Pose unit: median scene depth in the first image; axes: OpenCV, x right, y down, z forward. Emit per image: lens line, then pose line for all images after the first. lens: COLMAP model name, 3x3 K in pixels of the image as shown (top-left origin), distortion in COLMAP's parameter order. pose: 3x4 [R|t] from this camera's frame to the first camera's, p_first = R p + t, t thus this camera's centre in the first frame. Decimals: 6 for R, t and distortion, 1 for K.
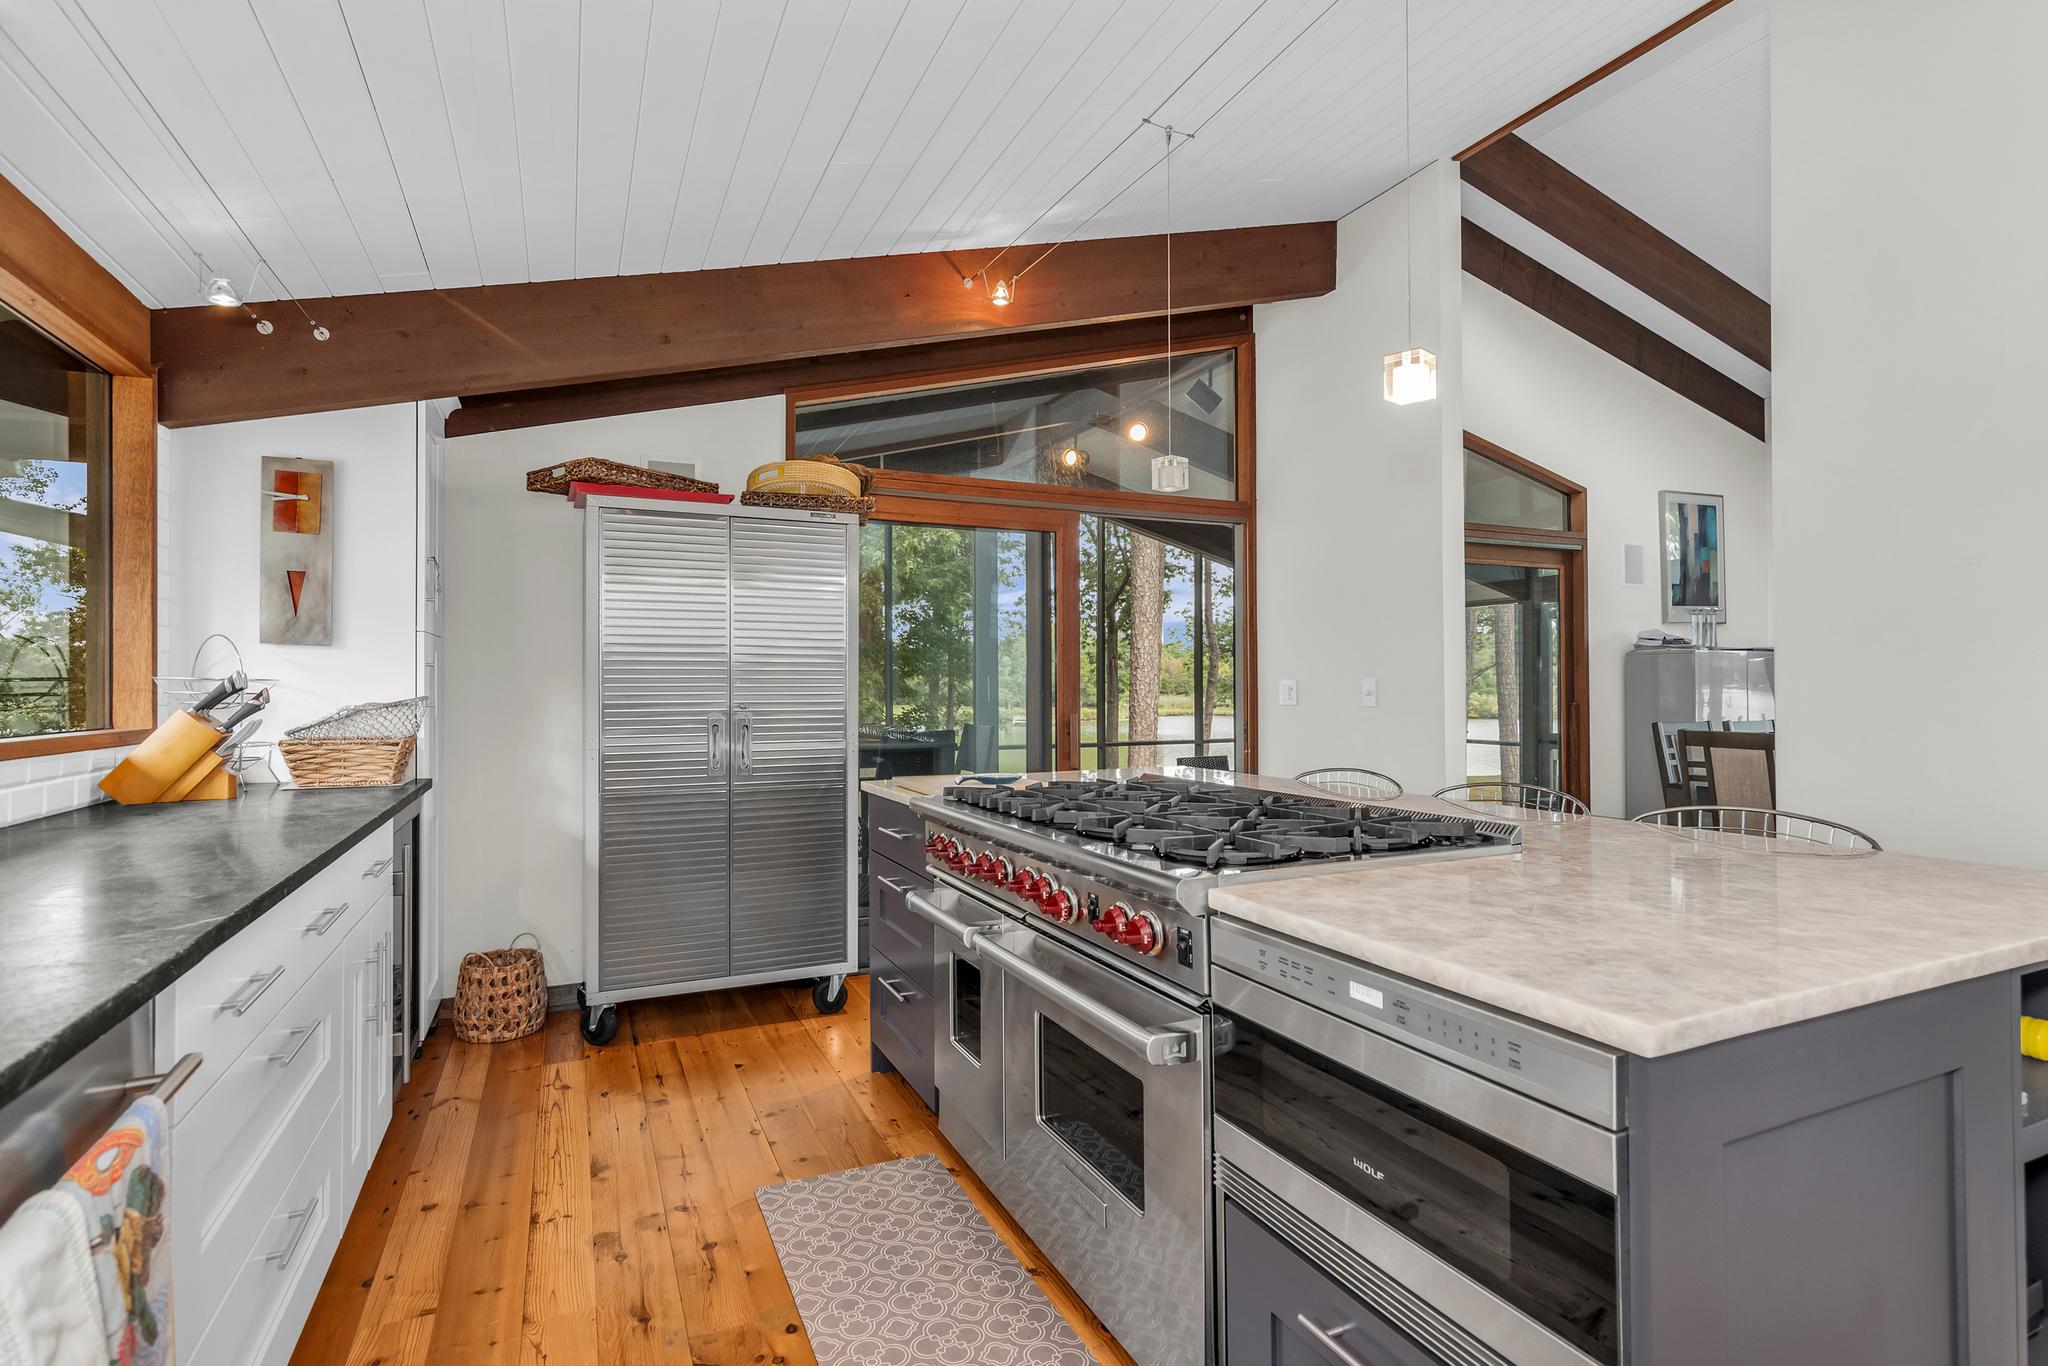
lens RADIAL K [[991.9, 0, 1019.8], [0, 991.9, 689.2], [0, 0, 1]] dist [0.003426, 0.000065]
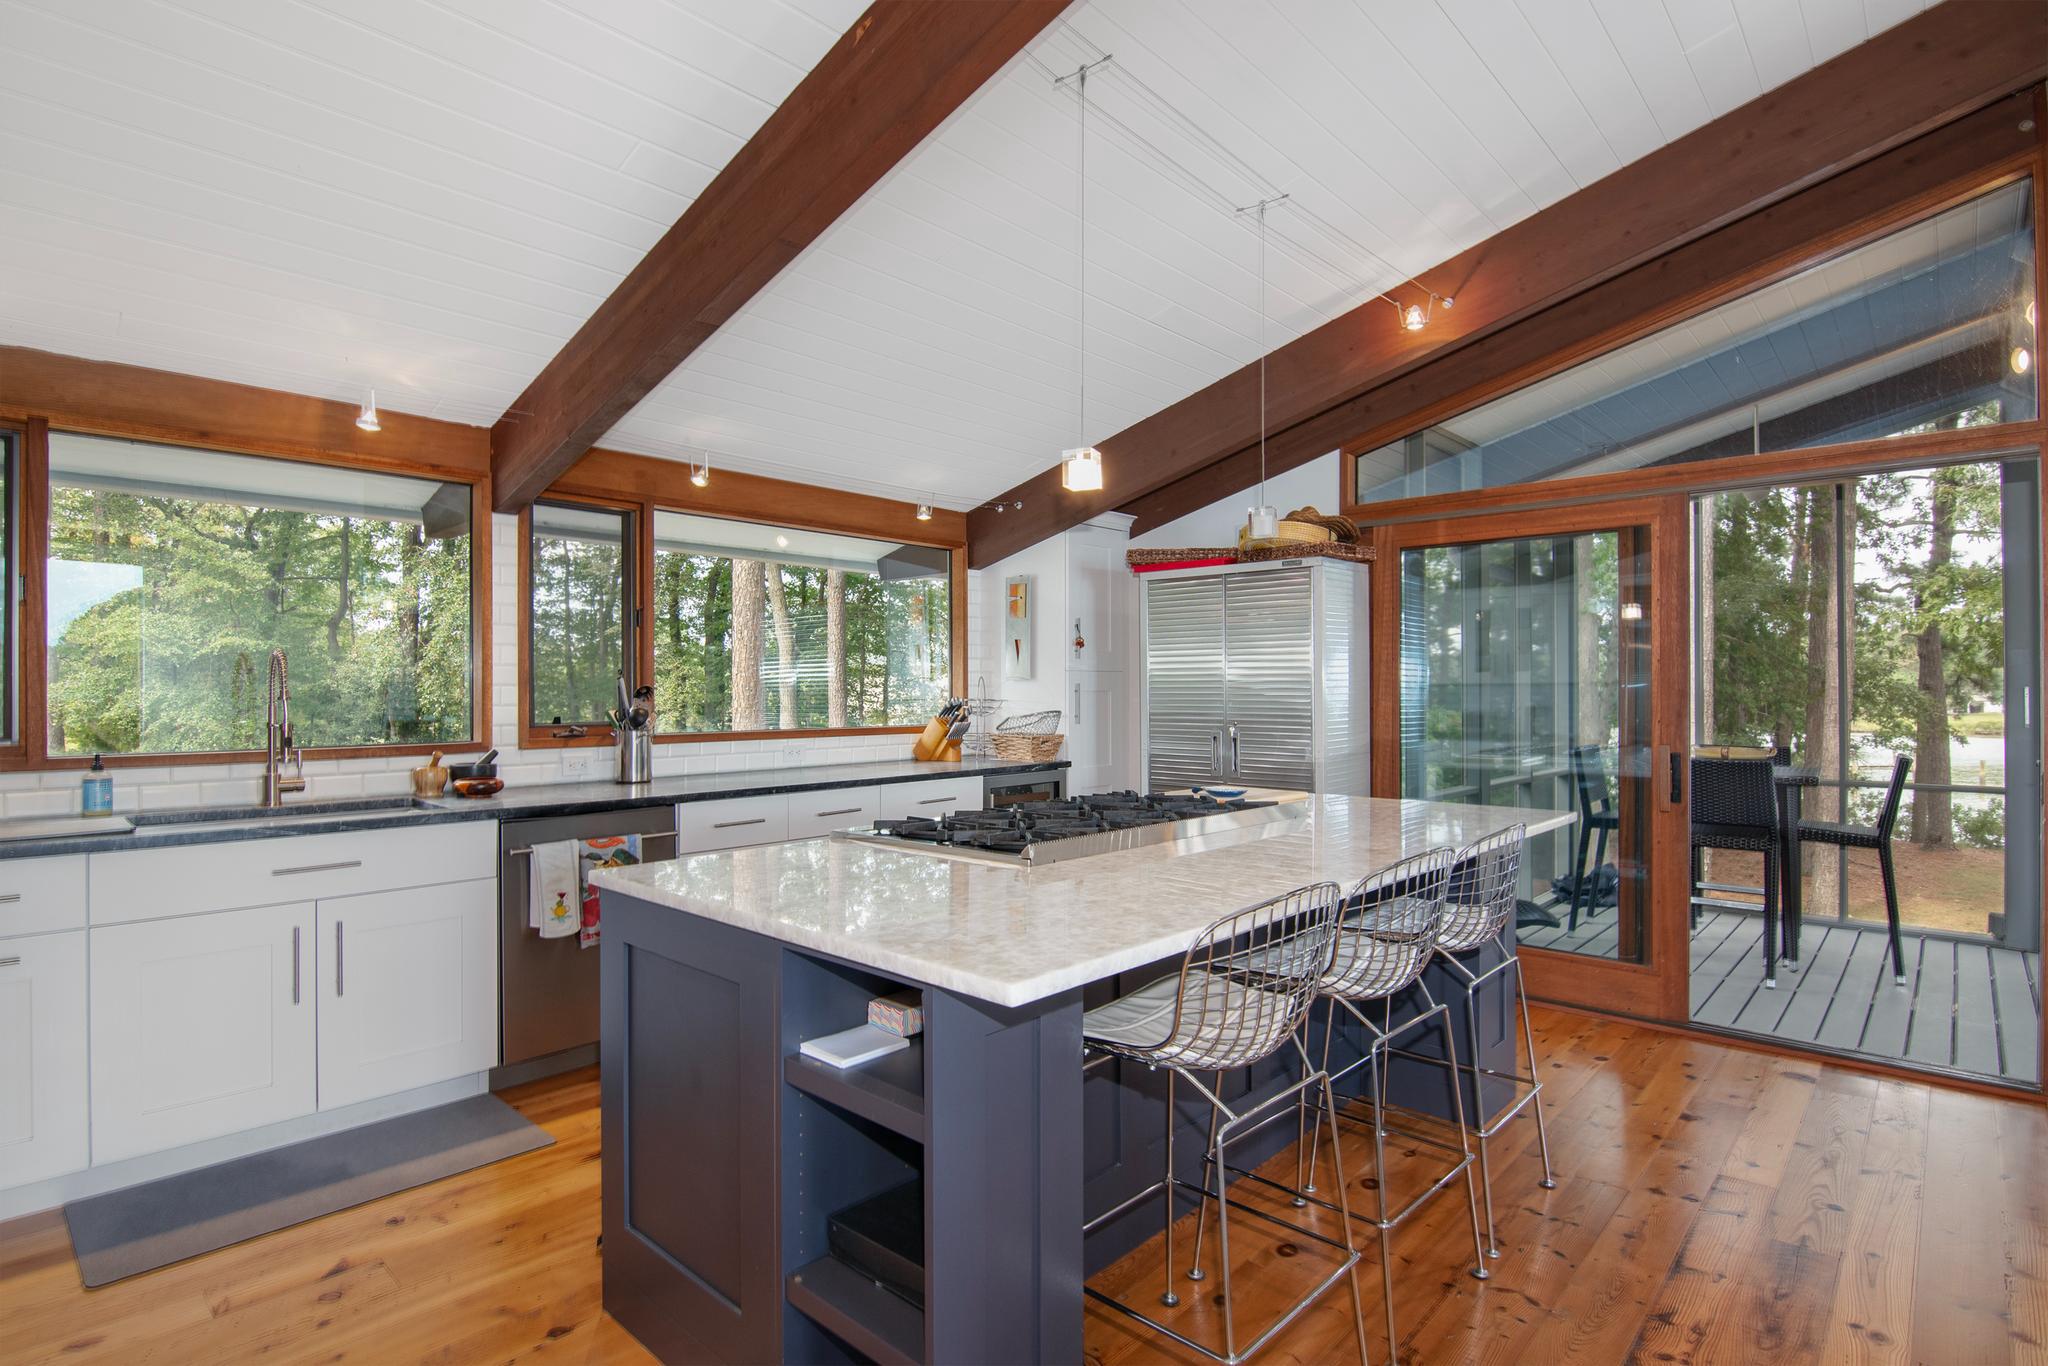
lens RADIAL K [[1009.8, 0, 1017.0], [0, 1009.8, 686.4], [0, 0, 1]] dist [-0.002274, -0.000061]
pose [[0.383200, 0.004491, -0.923654, 0.948268], [-0.001395, 0.999990, 0.004283, -0.041460], [0.923664, -0.000353, 0.383202, 0.301334]]
